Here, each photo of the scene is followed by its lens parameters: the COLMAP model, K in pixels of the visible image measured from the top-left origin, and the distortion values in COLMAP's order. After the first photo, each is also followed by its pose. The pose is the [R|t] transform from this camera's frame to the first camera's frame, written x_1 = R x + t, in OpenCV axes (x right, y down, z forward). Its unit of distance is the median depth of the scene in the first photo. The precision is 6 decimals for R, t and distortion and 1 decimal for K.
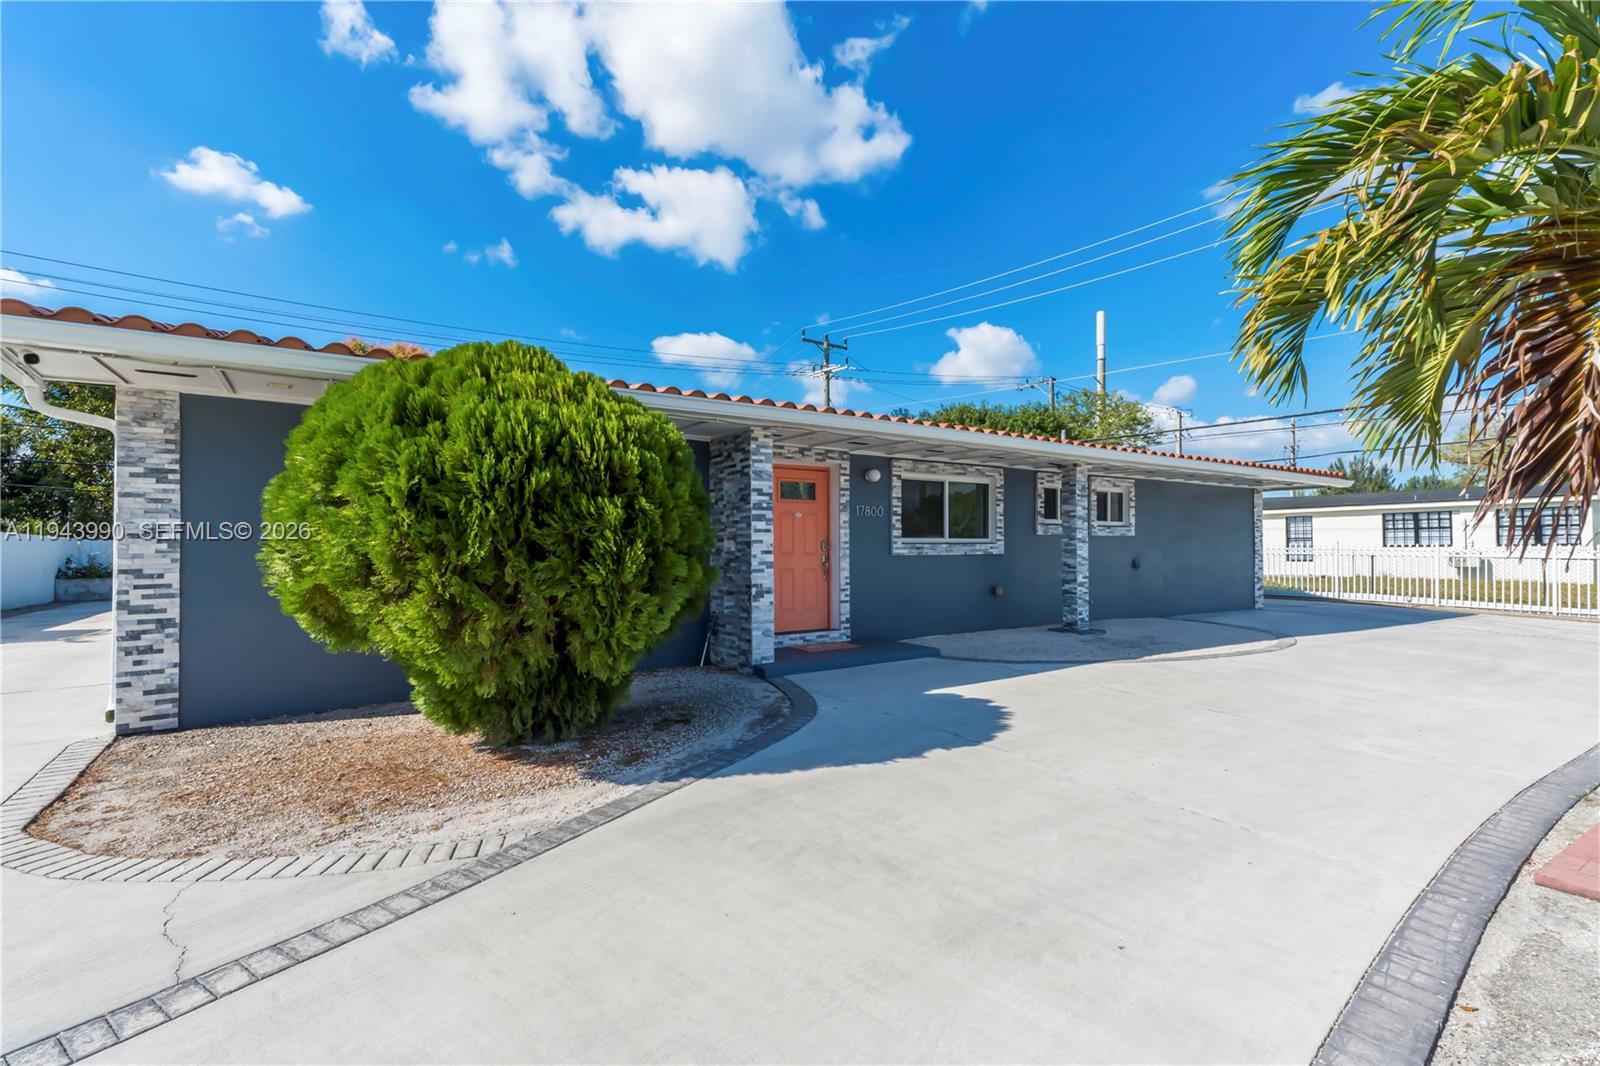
lens RADIAL K [[736.7, 0, 796.2], [0, 736.7, 518.1], [0, 0, 1]] dist [0.027933, 0.000380]
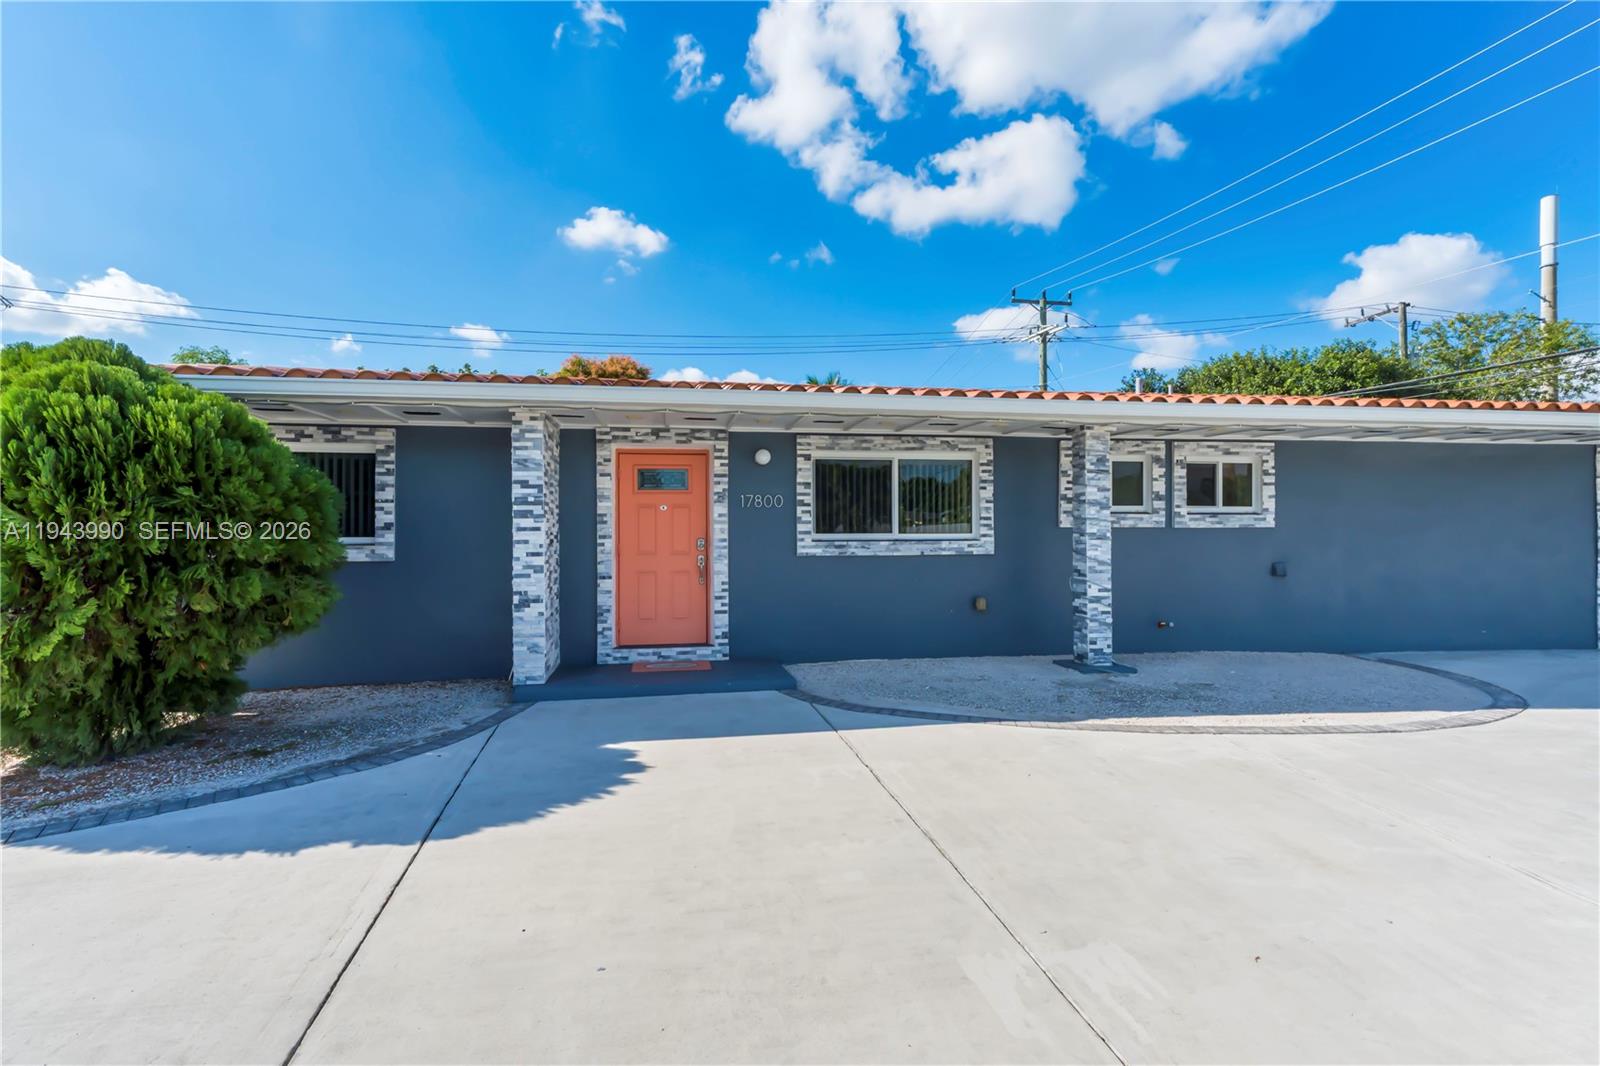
lens RADIAL K [[736.7, 0, 797.3], [0, 736.7, 526.3], [0, 0, 1]] dist [0.027933, 0.000380]
pose [[0.906738, -0.002309, -0.421688, 0.426671], [0.016615, 0.999404, 0.030255, -0.005072], [0.421367, -0.034440, 0.906236, 0.254790]]
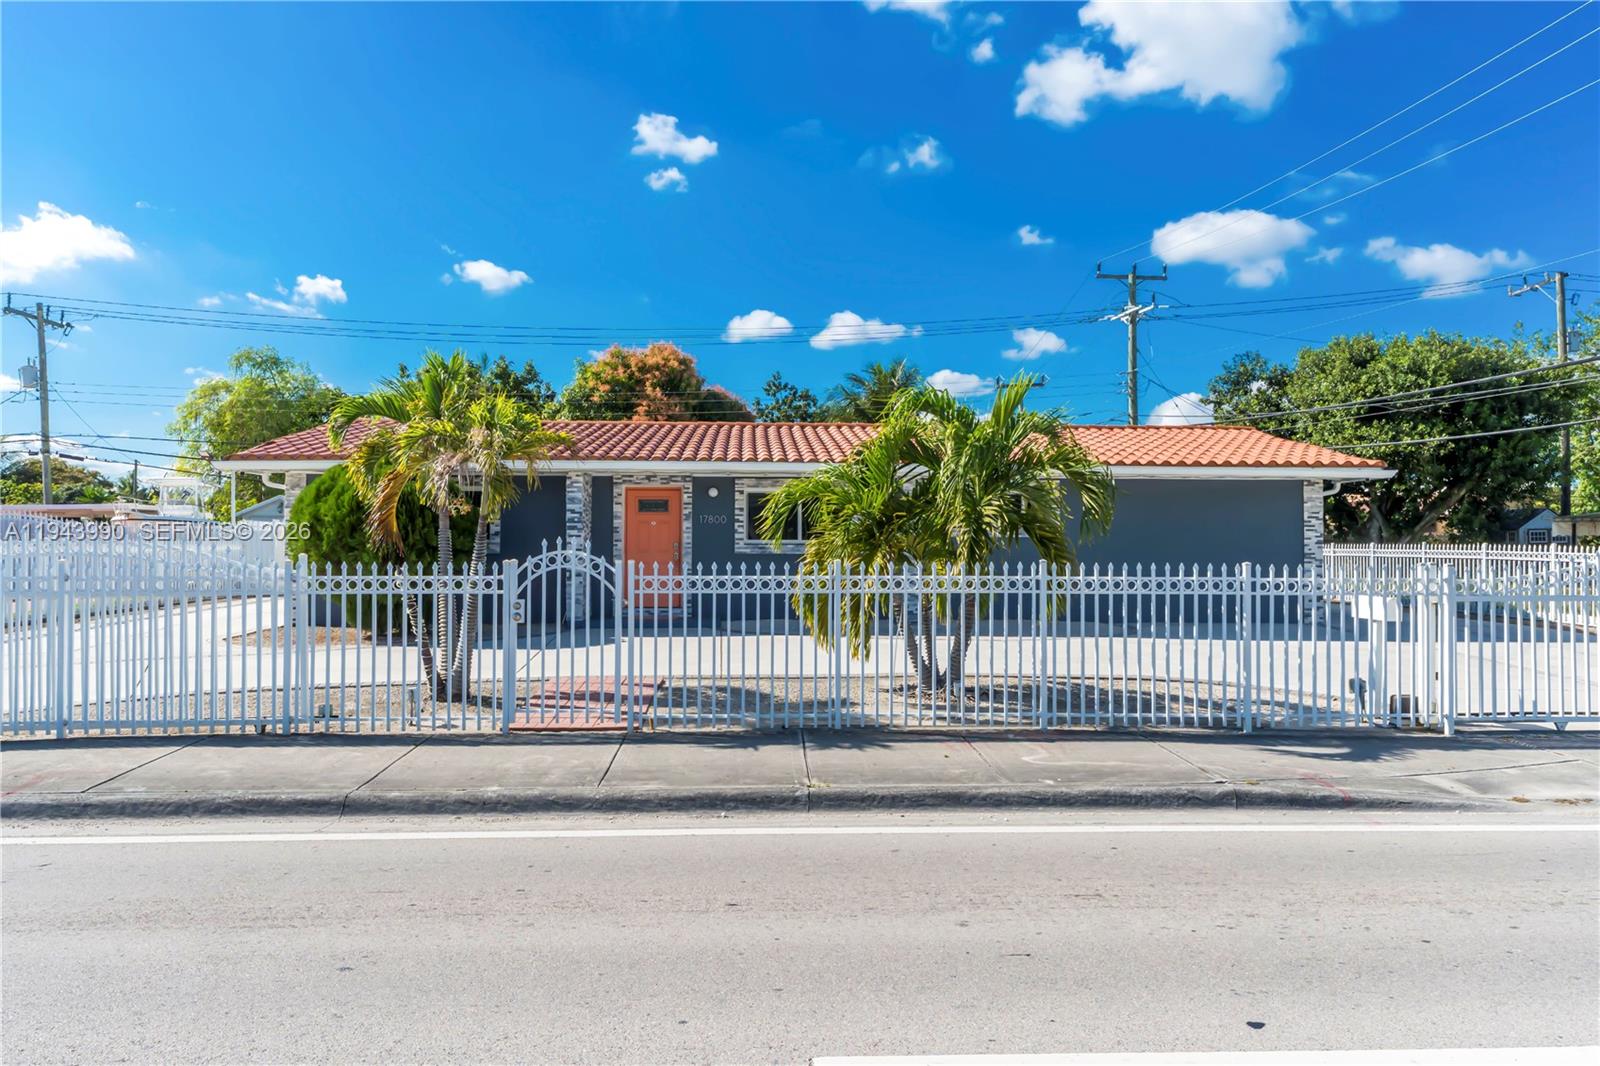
lens RADIAL K [[1103.8, 0, 801.8], [0, 1103.8, 529.6], [0, 0, 1]] dist [0.038927, -0.001450]
pose [[0.843255, 0.004091, -0.537498, 1.149063], [0.014397, 0.999440, 0.030193, -0.043028], [0.537321, -0.033199, 0.842724, -0.502596]]
